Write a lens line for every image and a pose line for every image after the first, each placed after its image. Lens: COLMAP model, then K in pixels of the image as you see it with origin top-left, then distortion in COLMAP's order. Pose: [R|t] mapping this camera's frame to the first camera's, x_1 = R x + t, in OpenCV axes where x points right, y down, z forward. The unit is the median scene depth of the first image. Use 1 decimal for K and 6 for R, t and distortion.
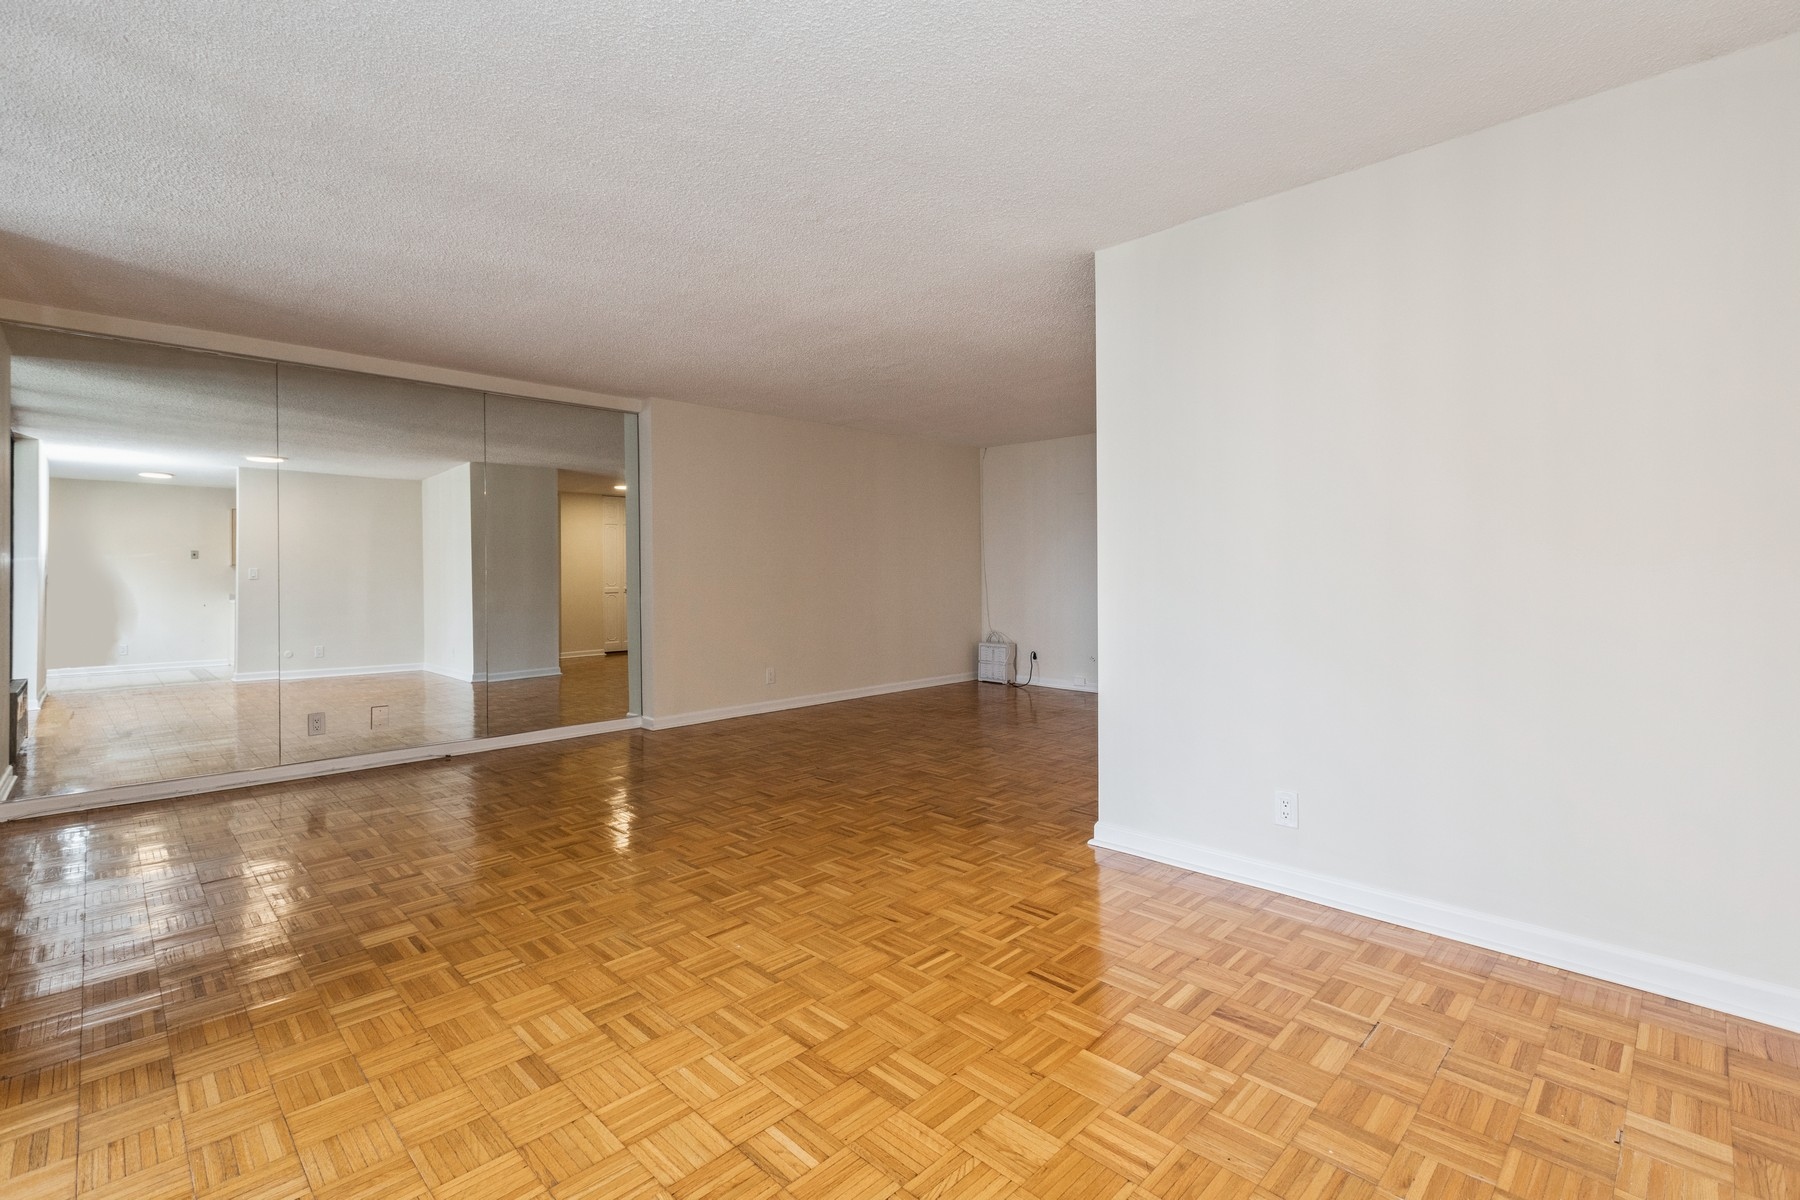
lens RADIAL K [[804.2, 0, 899.3], [0, 804.2, 586.3], [0, 0, 1]] dist [0.001337, -0.000219]
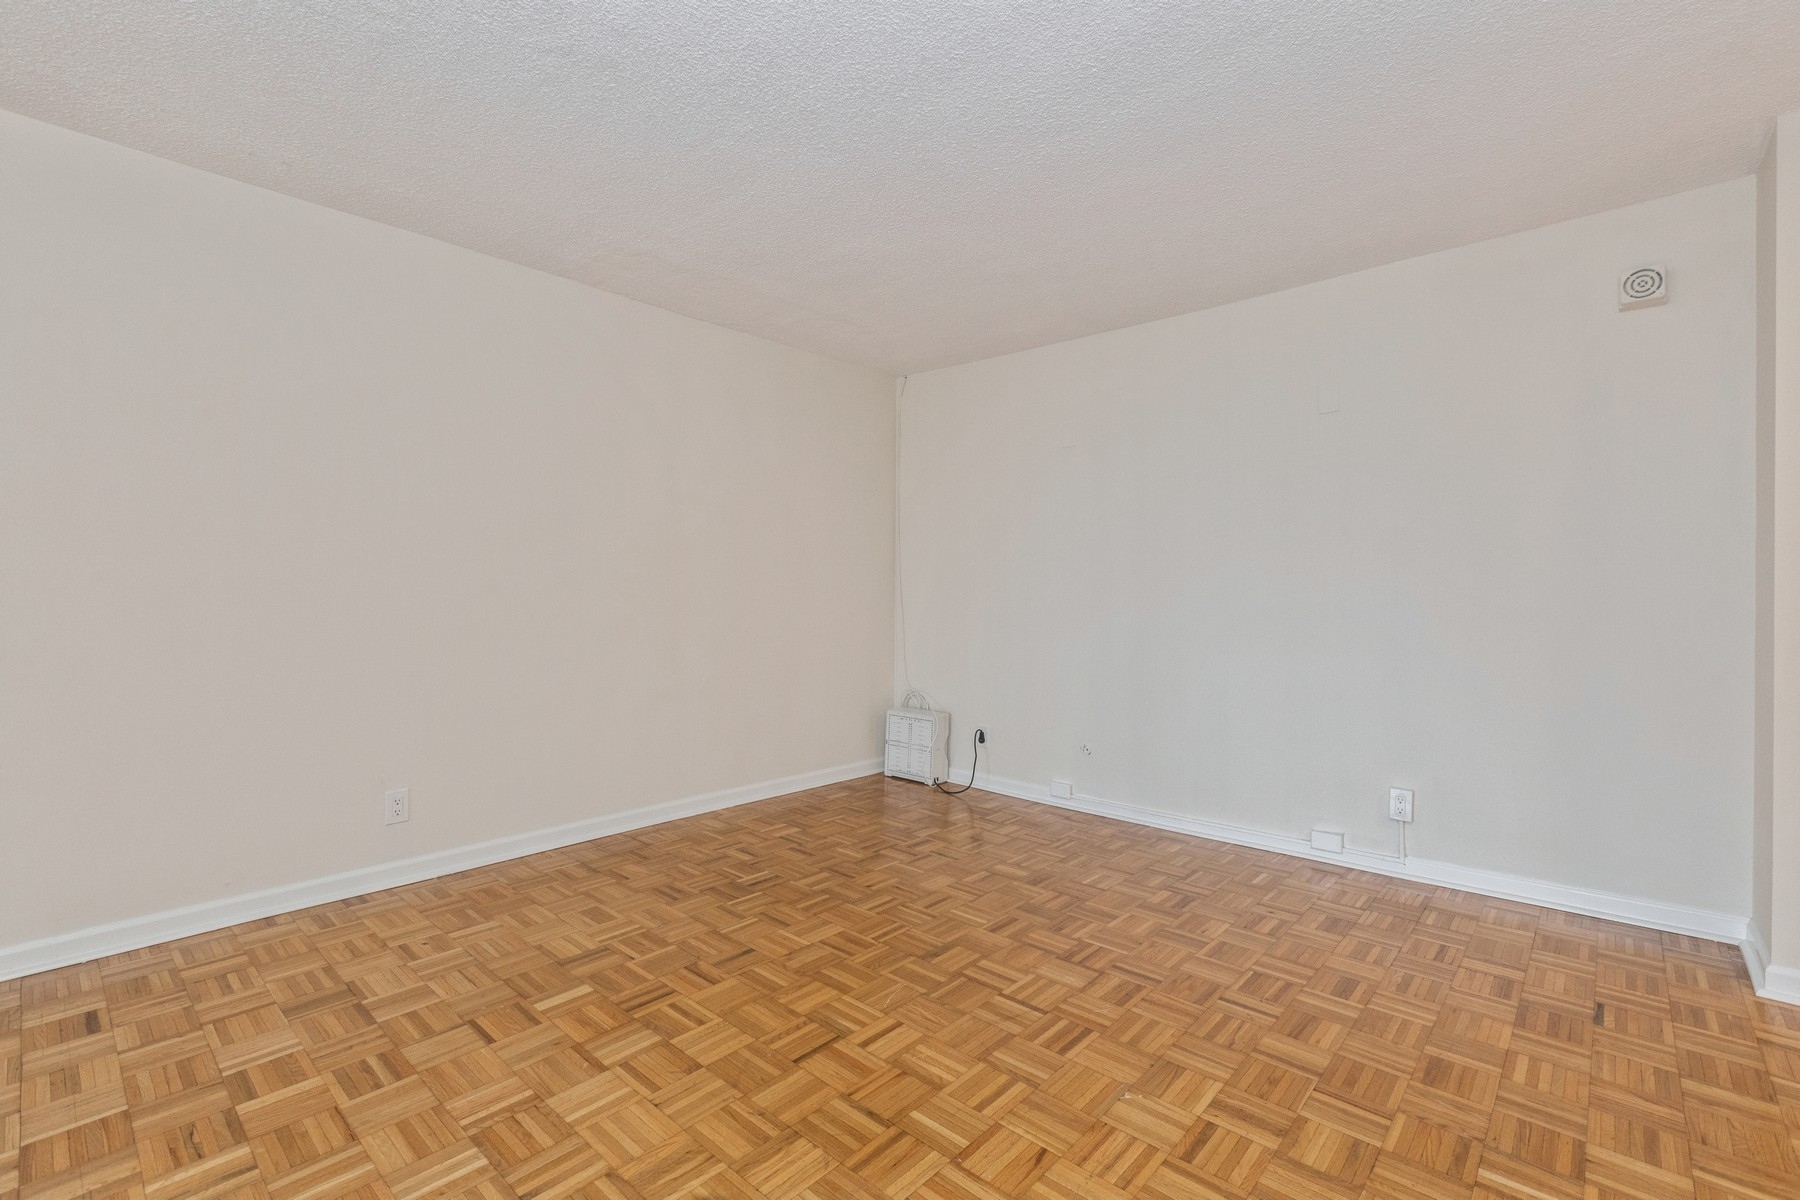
lens RADIAL K [[794.0, 0, 896.1], [0, 794.0, 597.0], [0, 0, 1]] dist [-0.000310, 0.000193]
pose [[0.998770, 0.018641, 0.045940, 0.238519], [-0.018263, 0.999796, -0.008624, -0.018247], [-0.046091, 0.007775, 0.998907, 1.317603]]
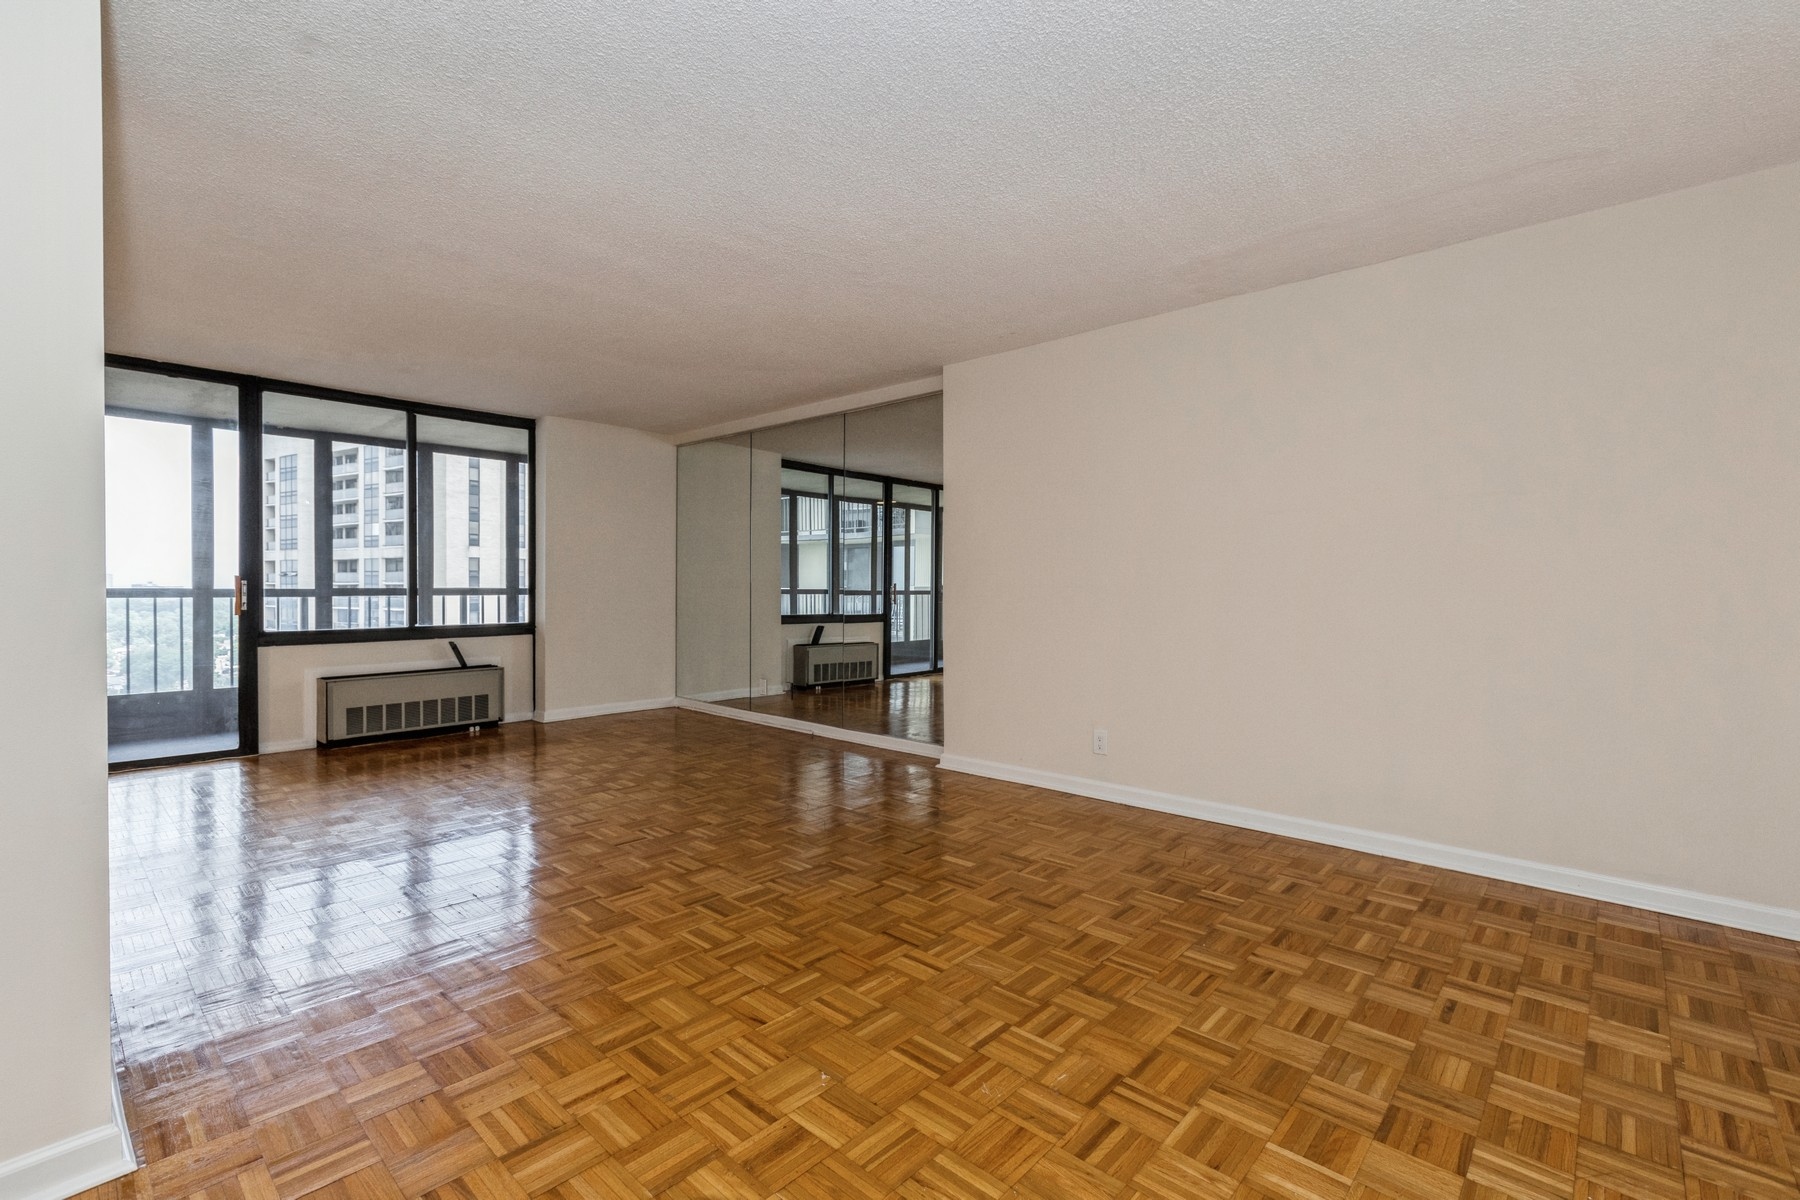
lens RADIAL K [[794.0, 0, 896.1], [0, 794.0, 597.0], [0, 0, 1]] dist [-0.000310, 0.000193]
pose [[0.039372, 0.023780, -0.998942, 1.113214], [-0.018074, 0.999570, 0.023083, -0.036101], [0.999061, 0.017146, 0.039785, 1.981909]]
